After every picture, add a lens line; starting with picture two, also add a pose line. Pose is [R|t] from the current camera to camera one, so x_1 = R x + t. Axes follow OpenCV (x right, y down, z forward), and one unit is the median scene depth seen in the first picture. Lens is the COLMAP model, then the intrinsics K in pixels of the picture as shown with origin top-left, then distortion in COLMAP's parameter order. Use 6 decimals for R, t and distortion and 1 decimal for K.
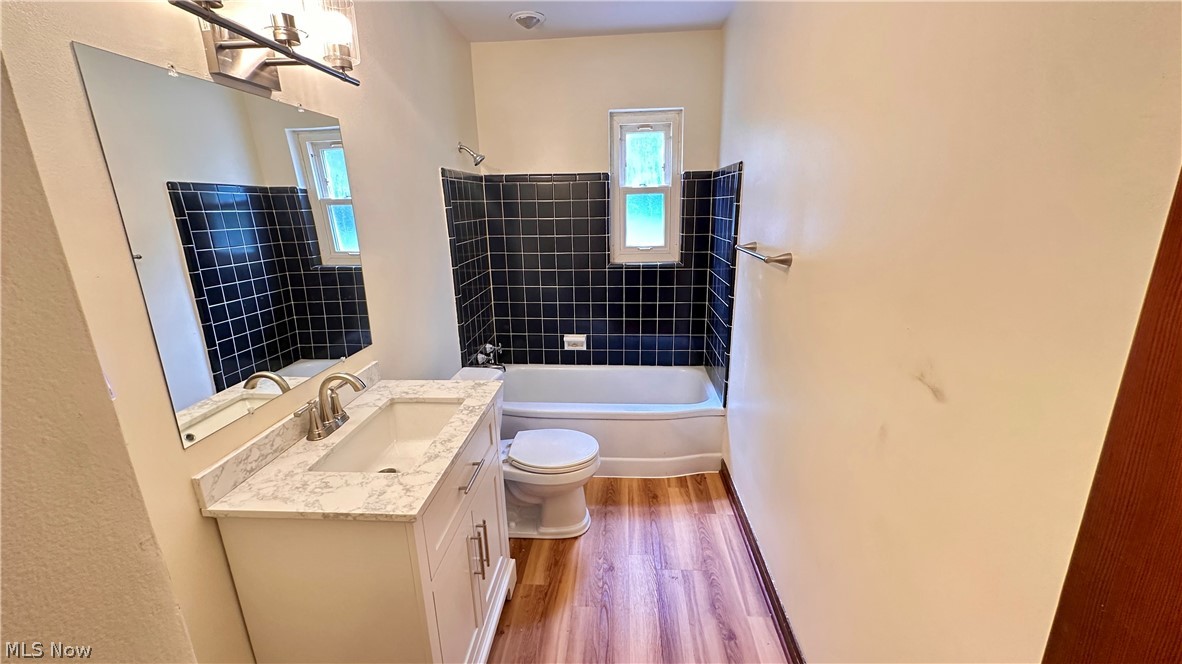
lens RADIAL K [[471.7, 0, 592.7], [0, 471.7, 333.5], [0, 0, 1]] dist [-0.003153, 0.001164]
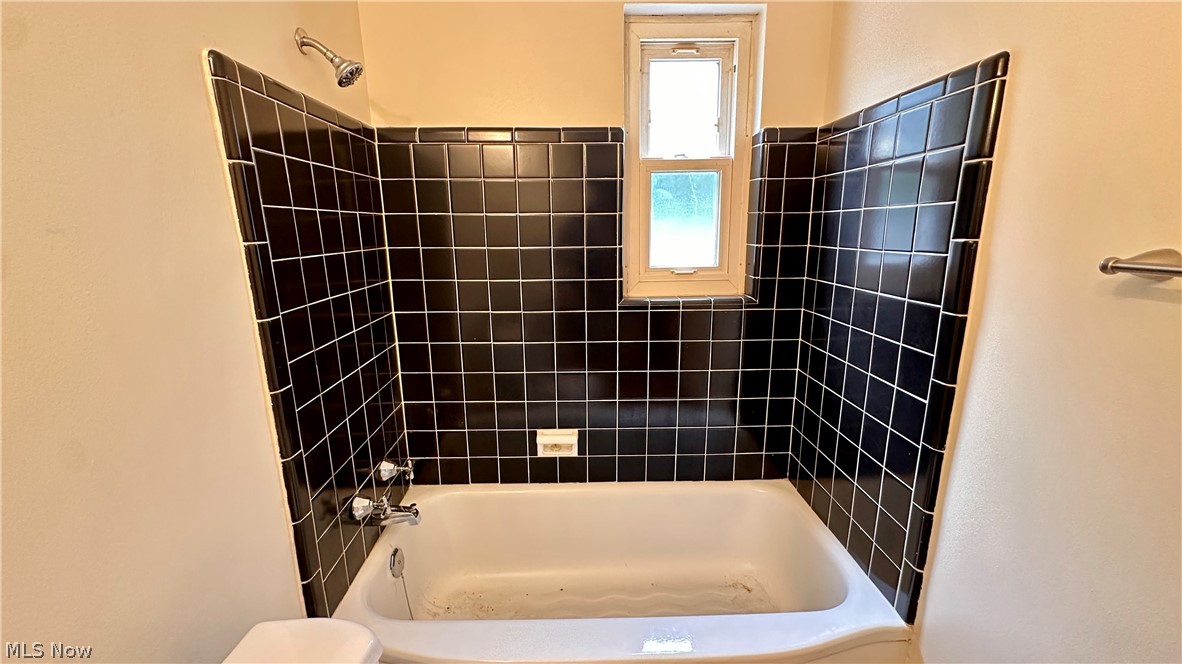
lens RADIAL K [[471.7, 0, 590.0], [0, 471.7, 332.6], [0, 0, 1]] dist [-0.003153, 0.001164]
pose [[0.996157, -0.011542, 0.086816, -0.047461], [0.016198, 0.998457, -0.053114, -0.082544], [-0.086069, 0.054316, 0.994807, 0.471553]]
